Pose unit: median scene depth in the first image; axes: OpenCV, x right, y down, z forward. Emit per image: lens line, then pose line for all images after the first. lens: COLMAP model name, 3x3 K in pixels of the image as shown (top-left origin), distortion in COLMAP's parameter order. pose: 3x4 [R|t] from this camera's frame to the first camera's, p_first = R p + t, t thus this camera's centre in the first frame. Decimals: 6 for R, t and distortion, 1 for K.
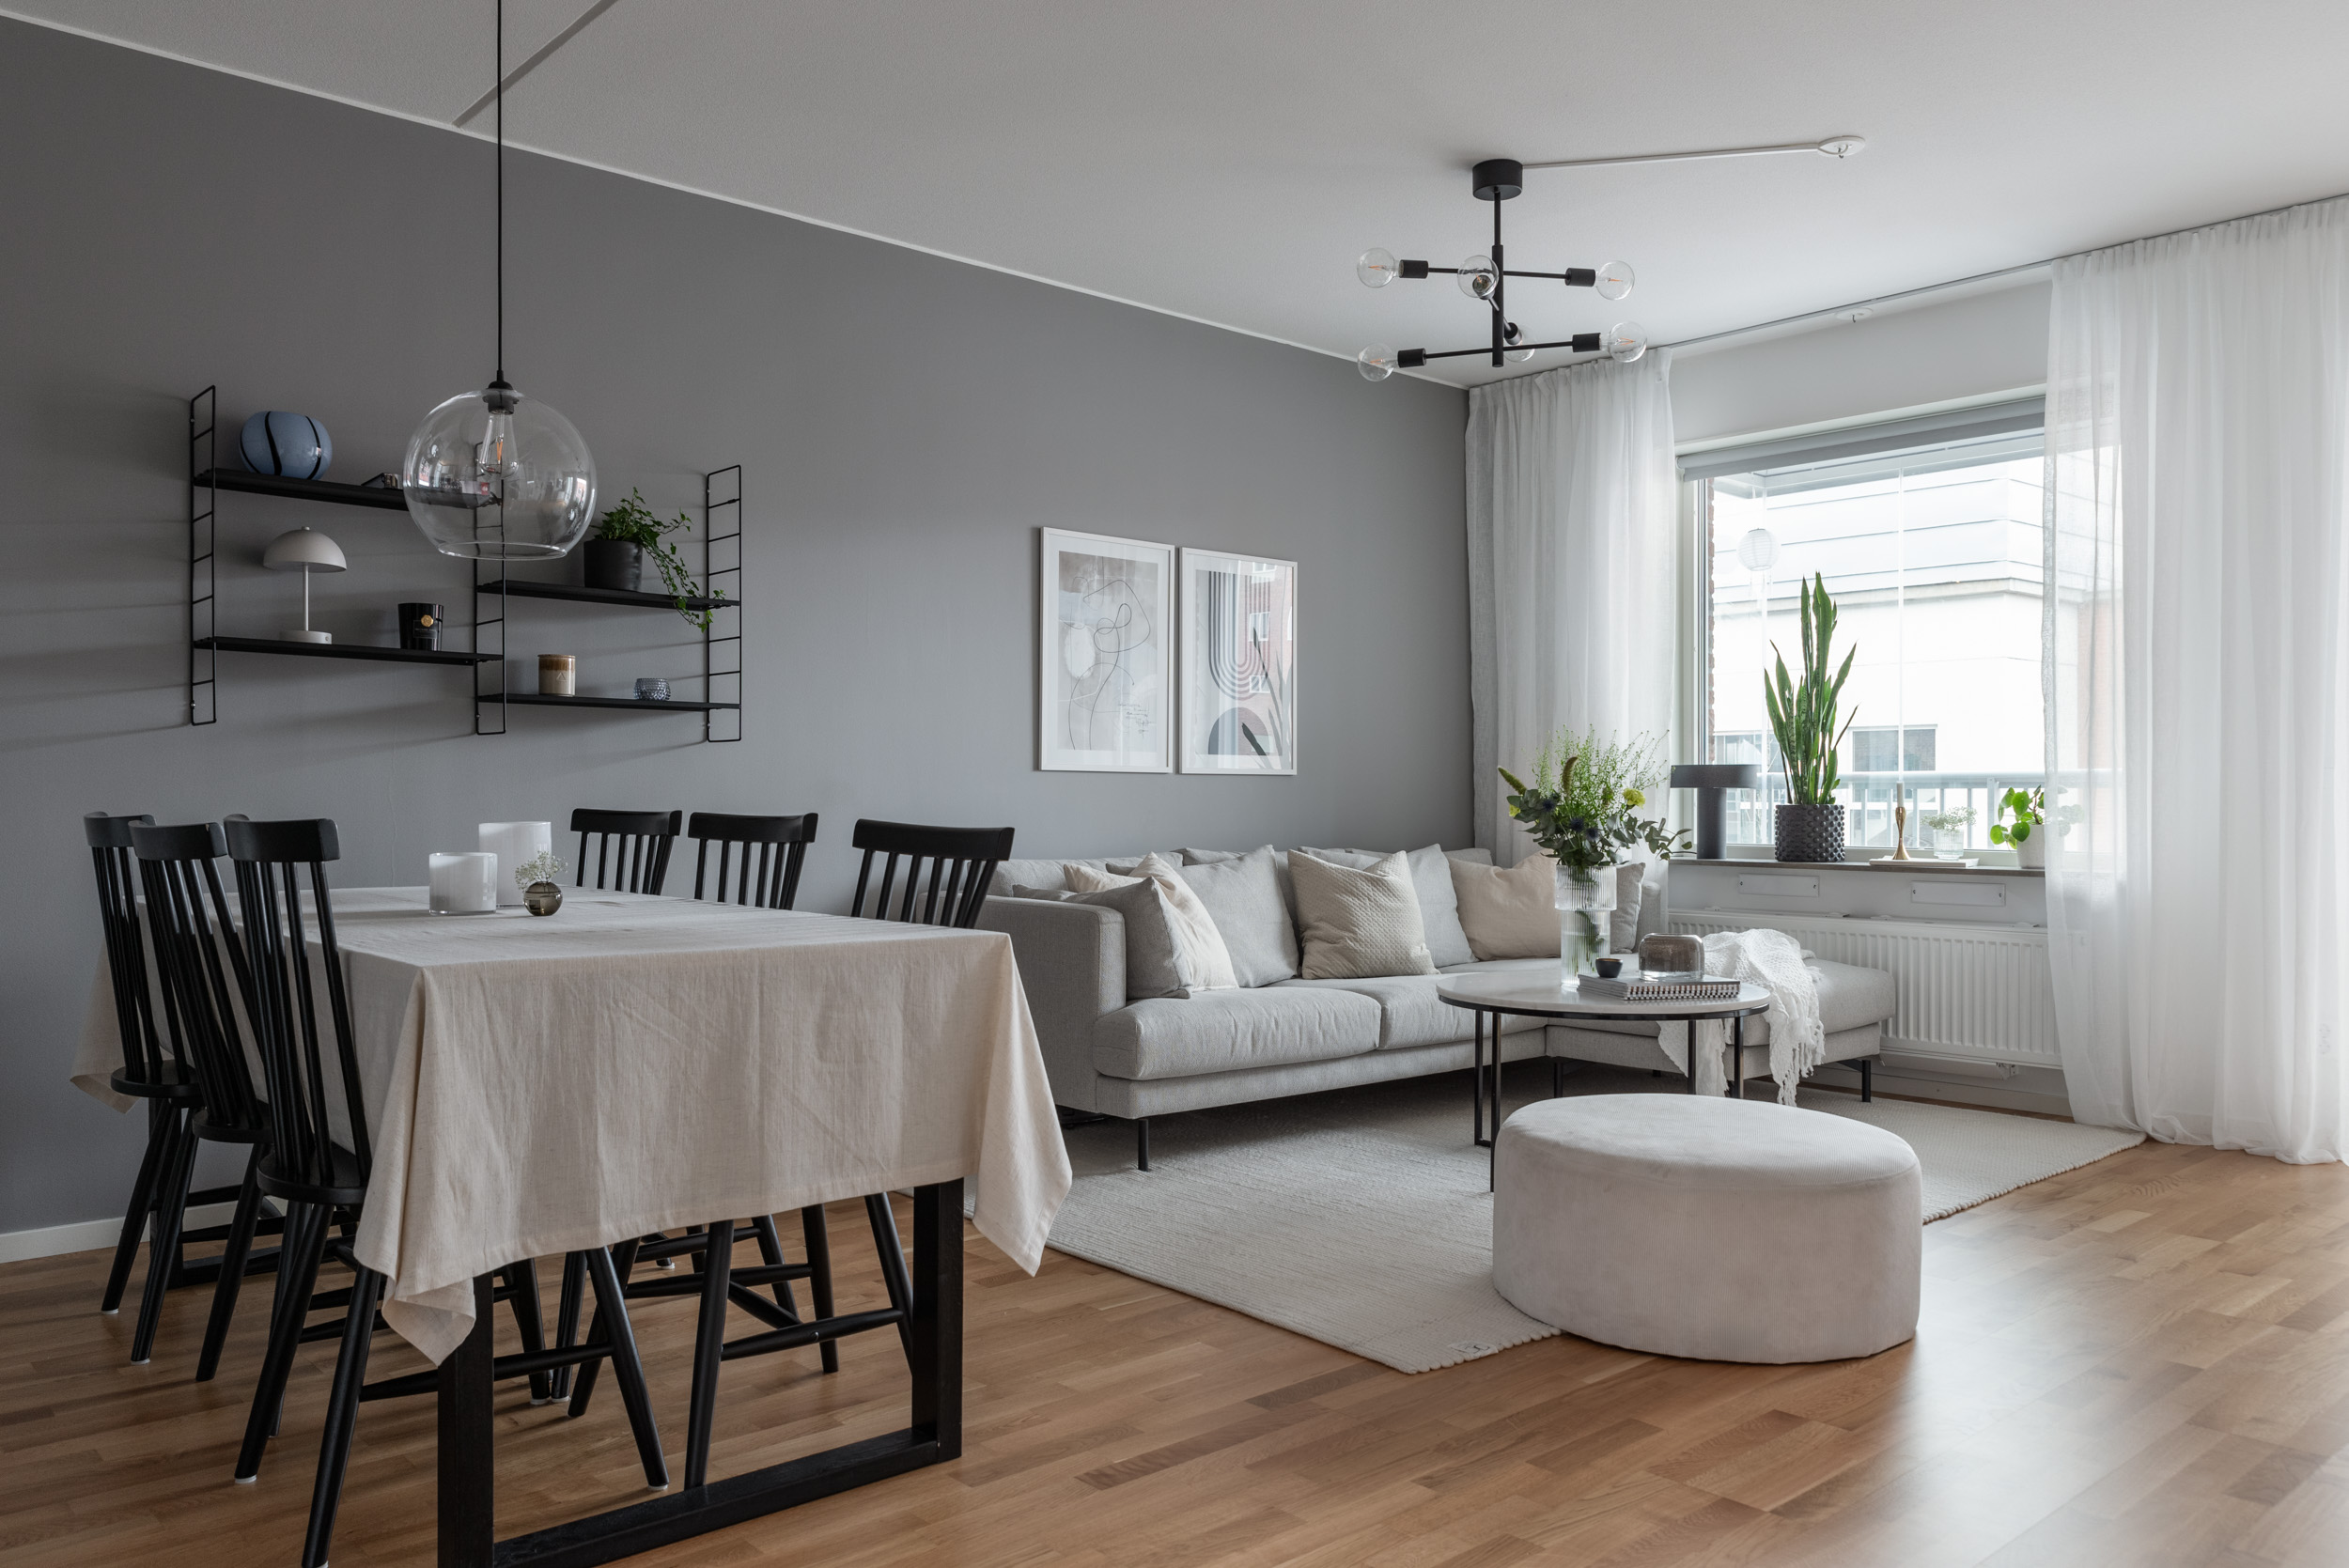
lens RADIAL K [[1705.4, 0, 1191.6], [0, 1705.4, 795.0], [0, 0, 1]] dist [0.003390, 0.002234]
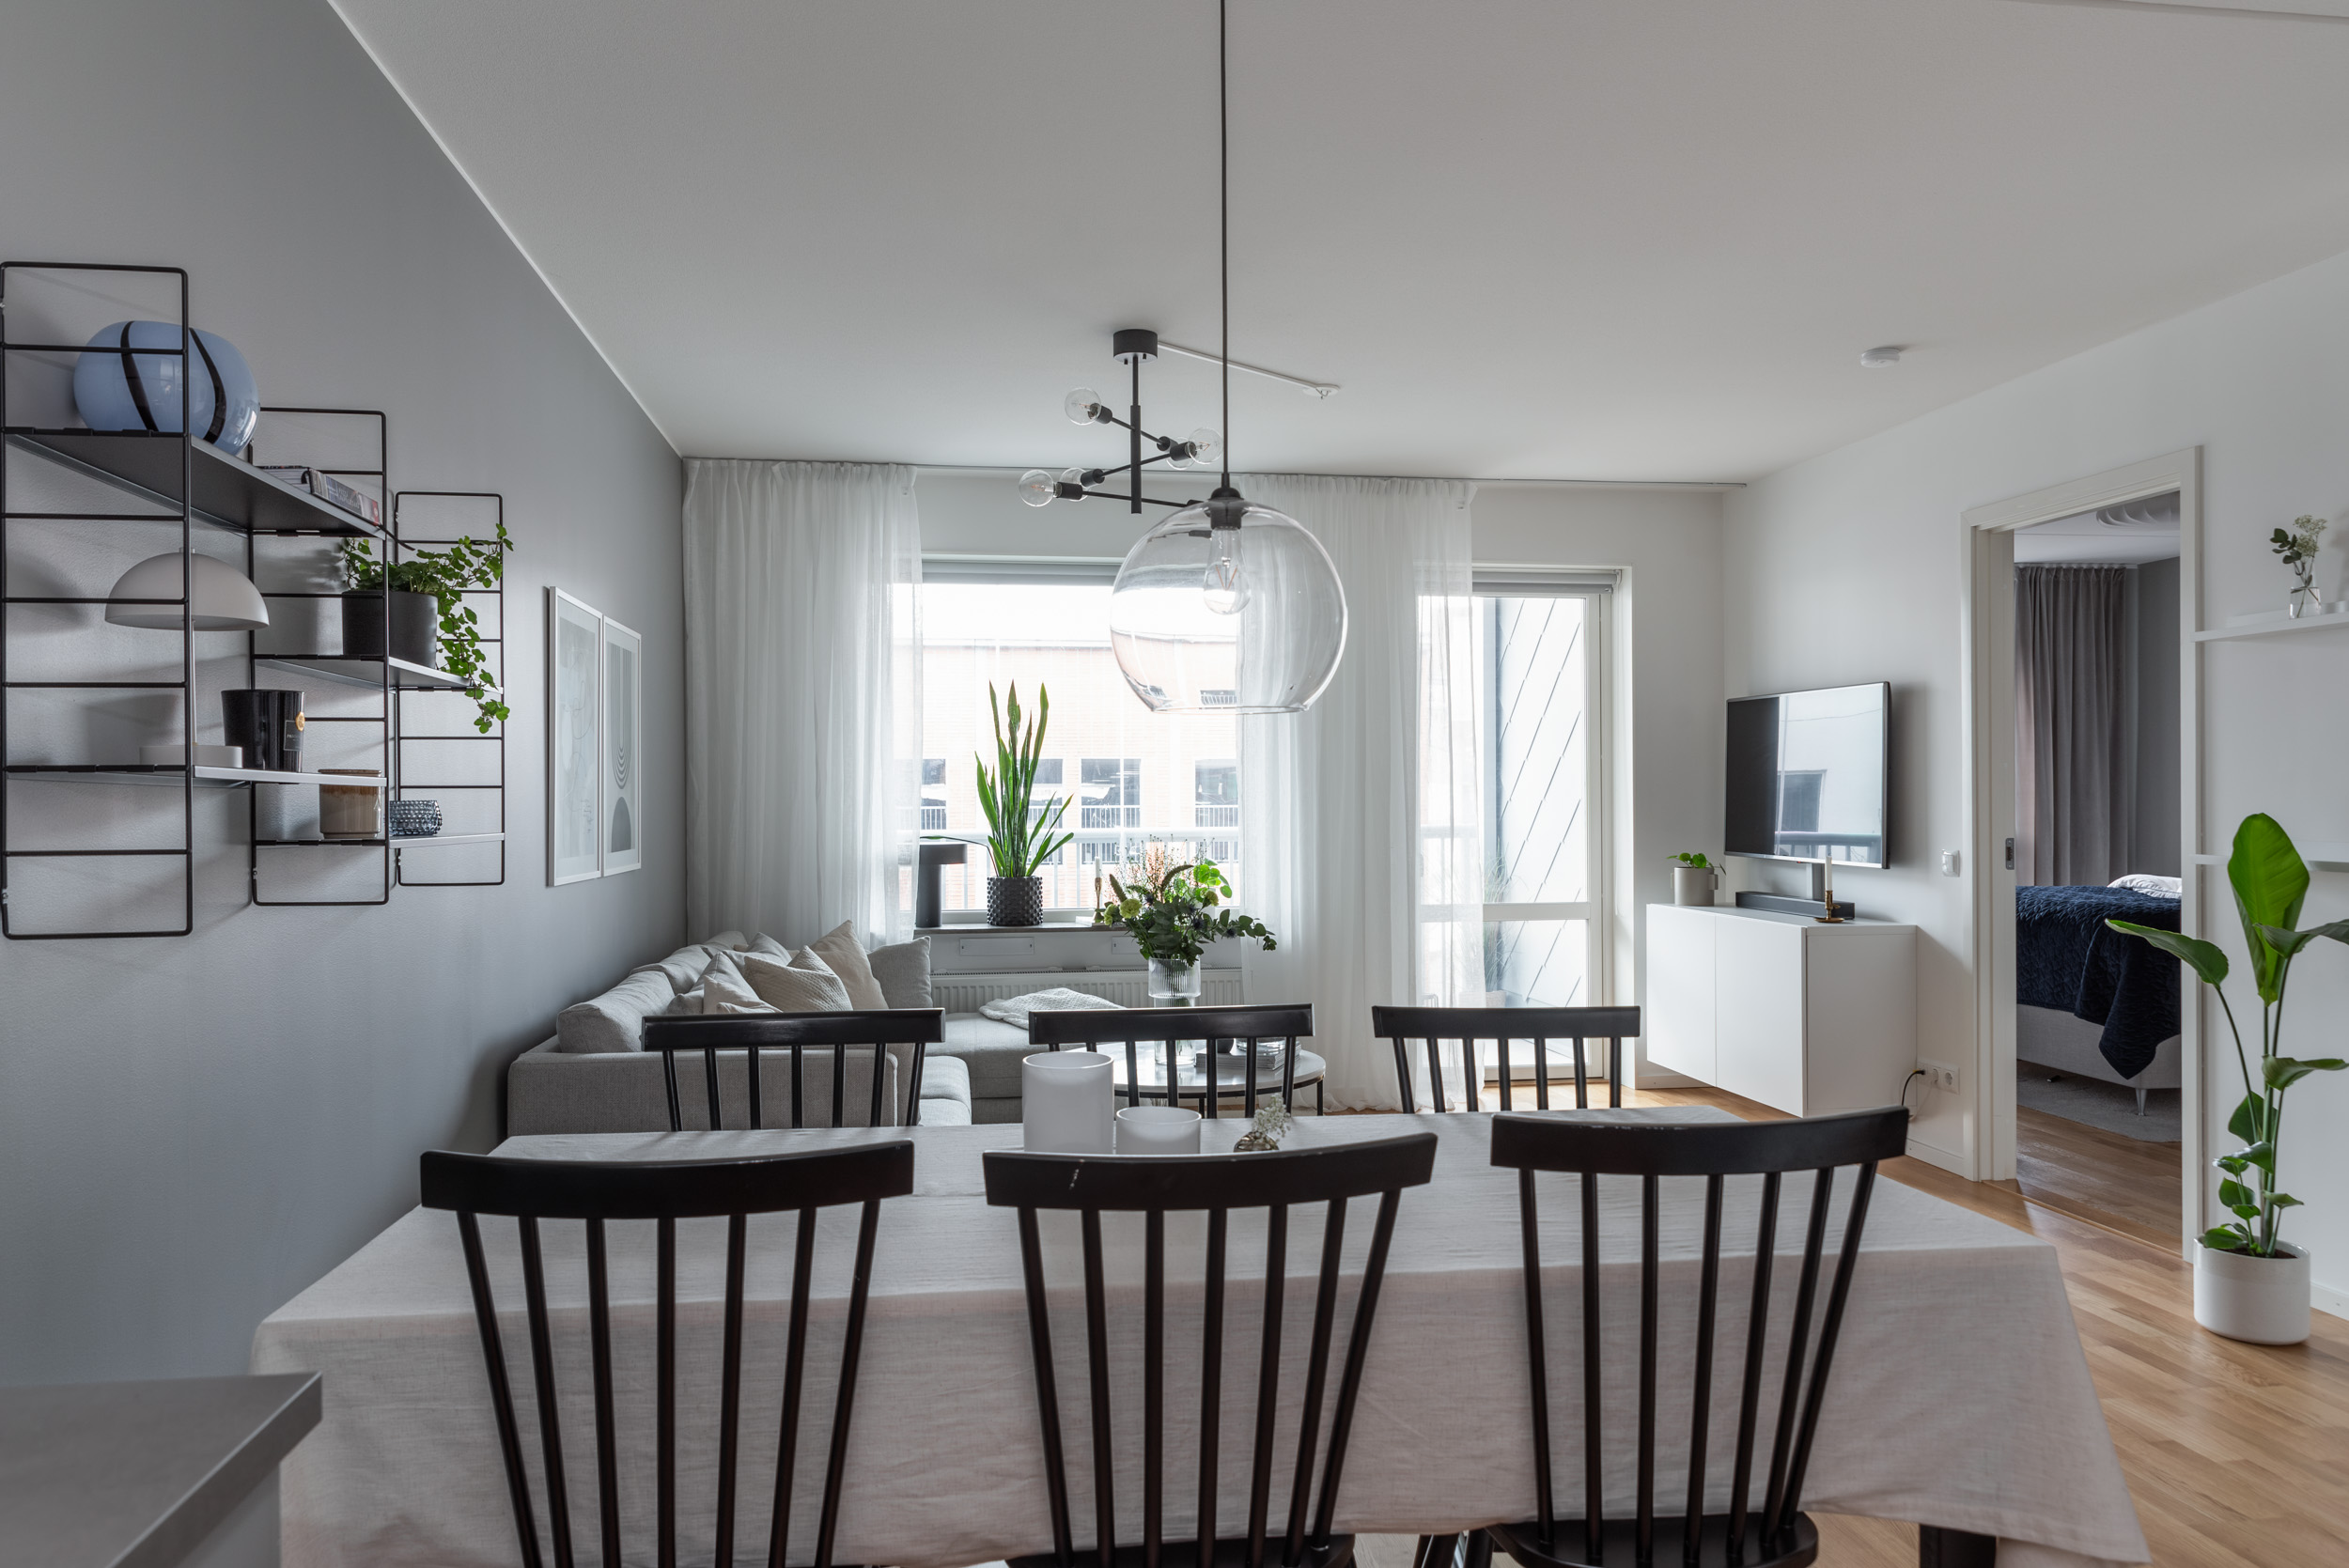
lens RADIAL K [[1582.1, 0, 1169.8], [0, 1582.1, 805.0], [0, 0, 1]] dist [0.005577, -0.004529]
pose [[0.561274, -0.007529, 0.827596, -0.580267], [0.005083, 0.999971, 0.005649, -0.059597], [-0.827614, 0.001036, 0.561296, 0.354582]]
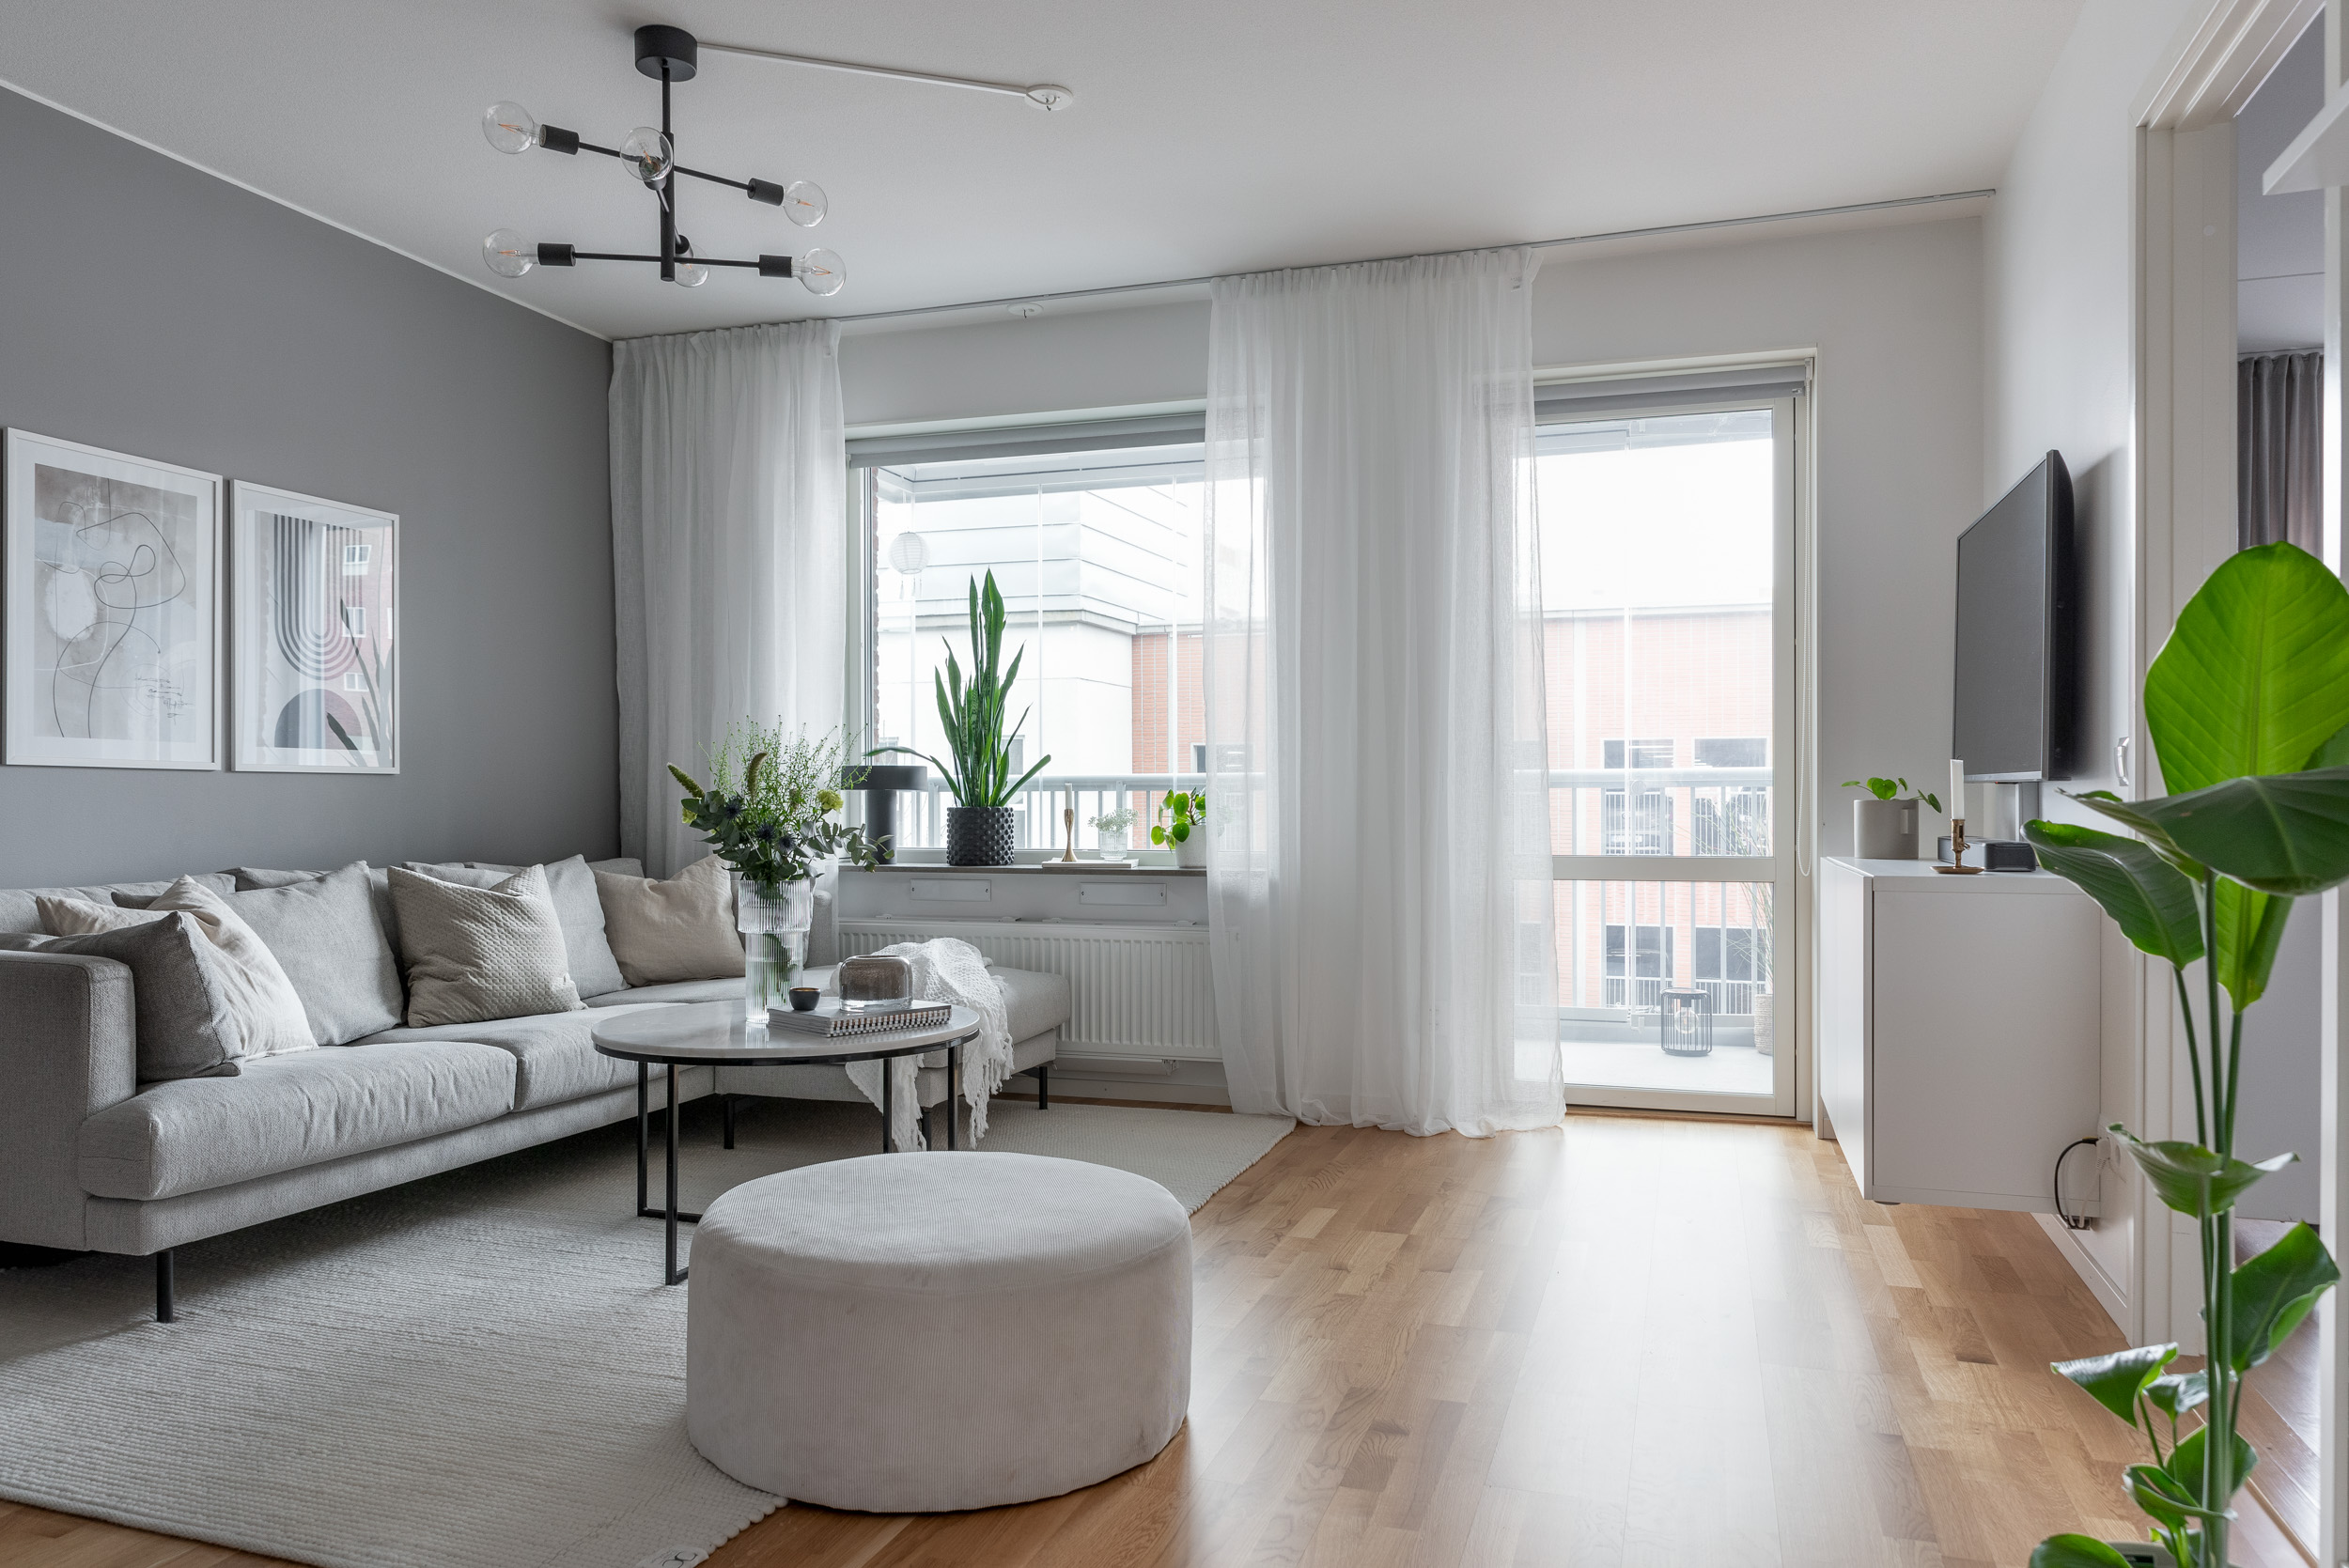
lens RADIAL K [[1582.1, 0, 1169.8], [0, 1582.1, 805.0], [0, 0, 1]] dist [0.005577, -0.004529]
pose [[0.870459, -0.004036, 0.492224, 0.010884], [0.001733, 0.999985, 0.005134, -0.000103], [-0.492237, -0.003616, 0.870454, 0.184664]]
